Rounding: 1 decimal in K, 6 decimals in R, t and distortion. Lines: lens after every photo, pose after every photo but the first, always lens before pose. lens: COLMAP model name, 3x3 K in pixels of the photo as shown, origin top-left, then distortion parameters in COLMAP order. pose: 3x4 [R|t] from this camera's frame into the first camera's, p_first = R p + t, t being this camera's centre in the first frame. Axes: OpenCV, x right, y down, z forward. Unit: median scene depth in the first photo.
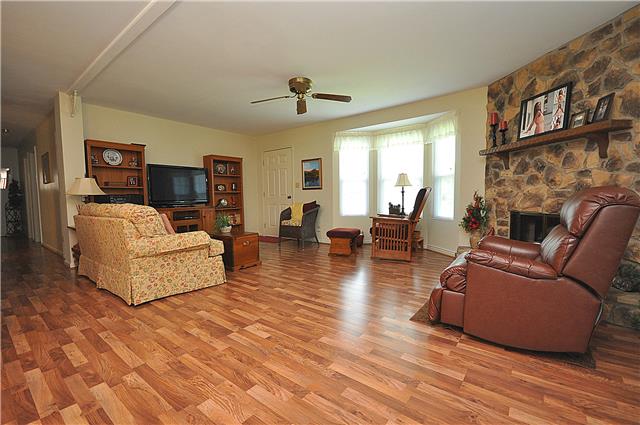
lens RADIAL K [[288.2, 0, 318.0], [0, 288.2, 216.2], [0, 0, 1]] dist [-0.003545, -0.001220]
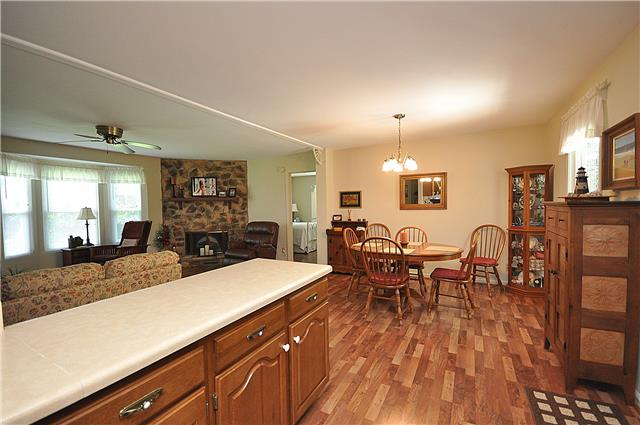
lens RADIAL K [[288.2, 0, 320.0], [0, 288.2, 213.4], [0, 0, 1]] dist [-0.003545, -0.001220]
pose [[-0.204629, -0.013038, 0.978753, -1.533294], [0.080266, 0.996320, 0.030054, -0.141654], [-0.975543, 0.084711, -0.202829, 0.582992]]
